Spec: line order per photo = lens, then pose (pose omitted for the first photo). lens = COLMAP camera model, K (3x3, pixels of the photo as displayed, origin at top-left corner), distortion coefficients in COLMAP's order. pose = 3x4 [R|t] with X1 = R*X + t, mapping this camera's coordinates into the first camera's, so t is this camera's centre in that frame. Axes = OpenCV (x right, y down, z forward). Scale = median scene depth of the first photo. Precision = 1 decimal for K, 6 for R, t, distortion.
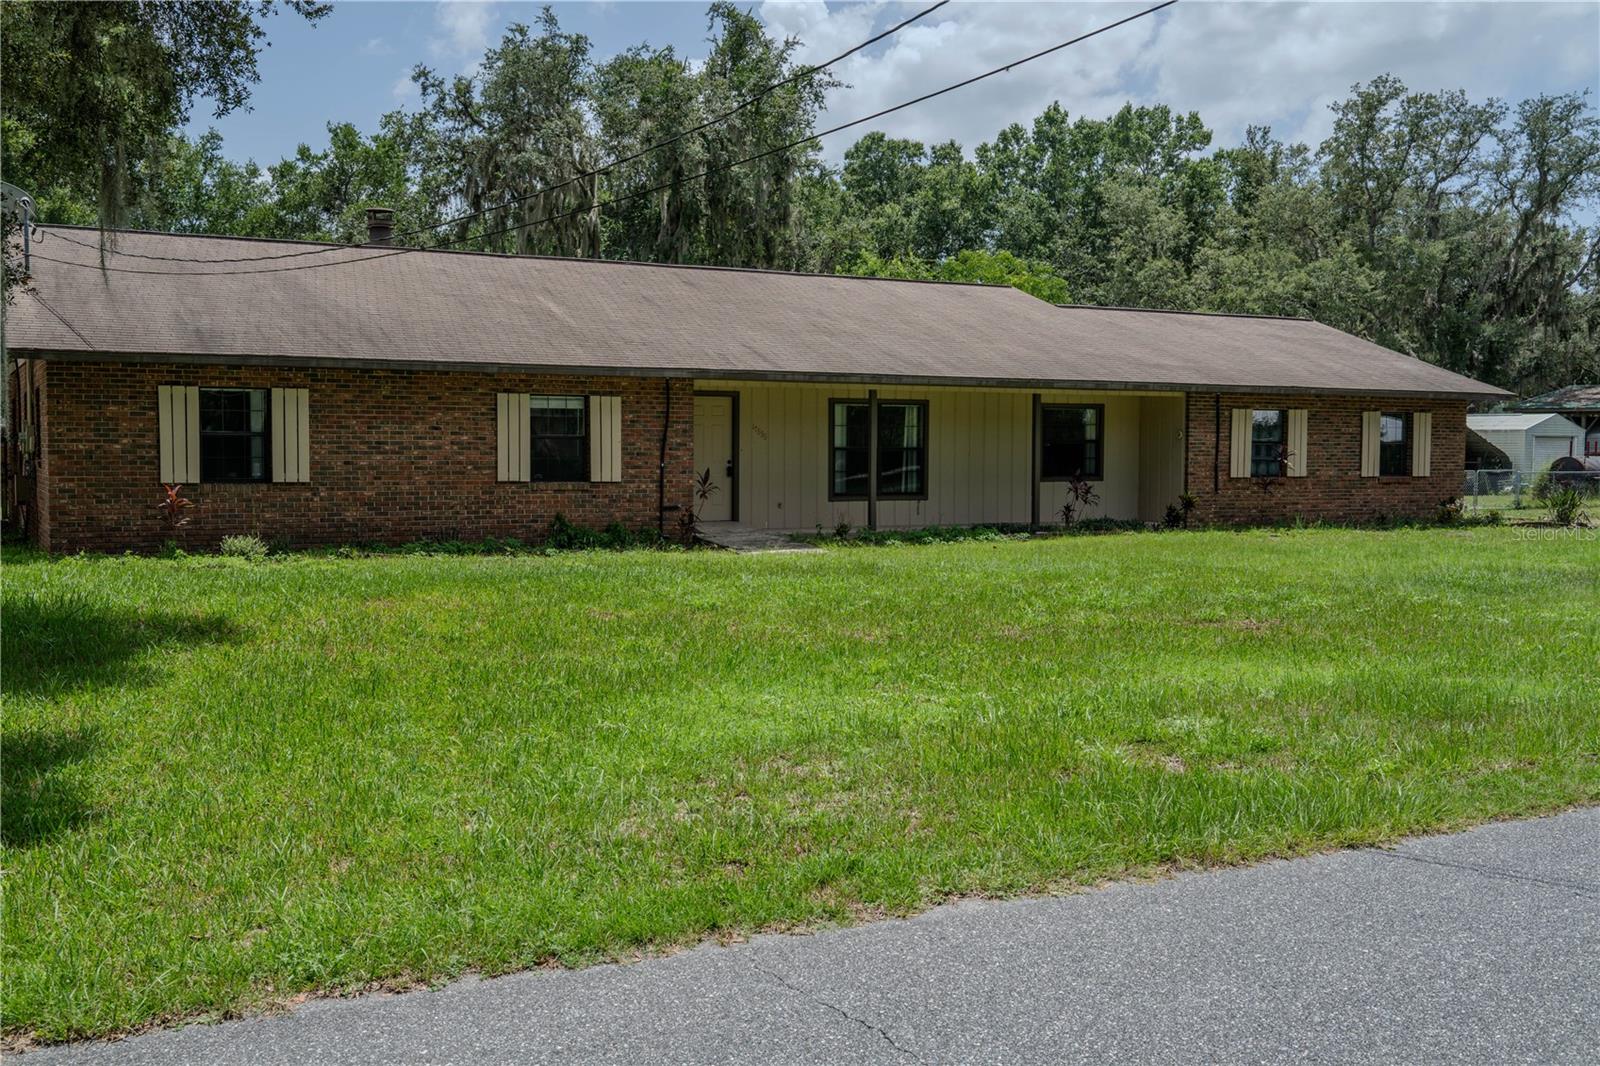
lens RADIAL K [[1512.0, 0, 802.2], [0, 1512.0, 527.0], [0, 0, 1]] dist [-0.000236, 0.000000]
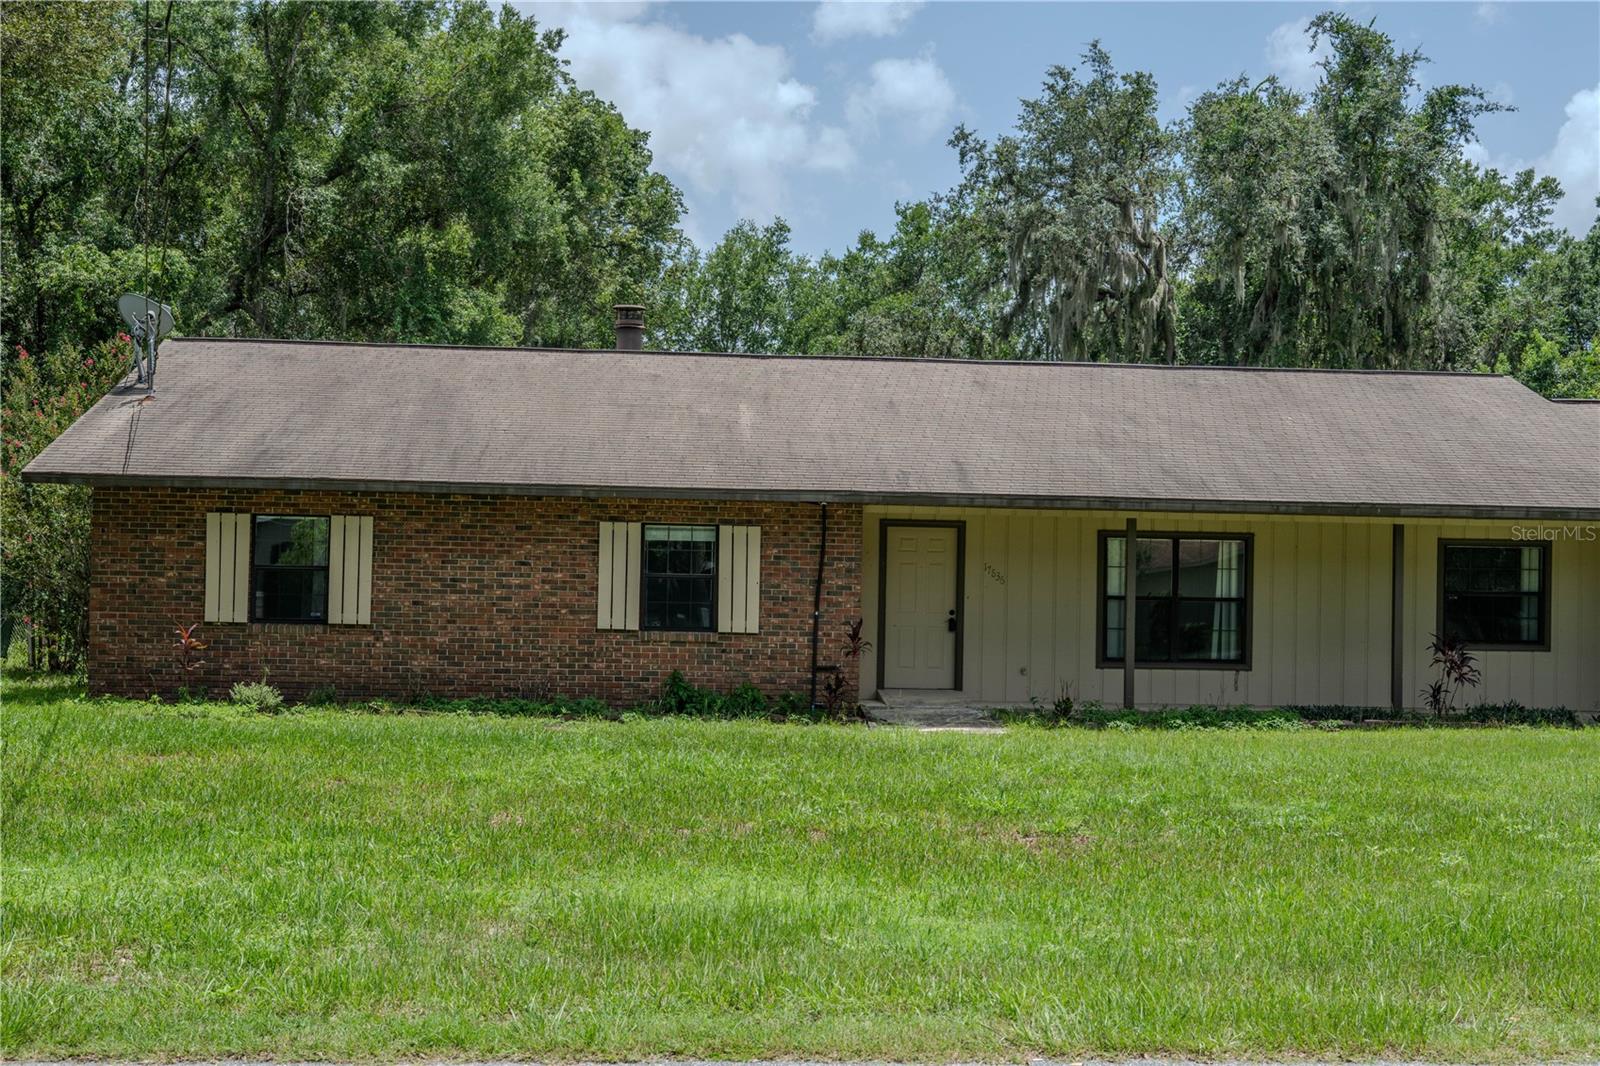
lens RADIAL K [[1976.6, 0, 801.8], [0, 1976.6, 534.3], [0, 0, 1]] dist [0.021916, 0.000000]
pose [[0.921428, 0.001456, -0.388546, 0.284481], [-0.035567, 0.996111, -0.080614, 0.001059], [0.386917, 0.088099, 0.917896, 0.048387]]
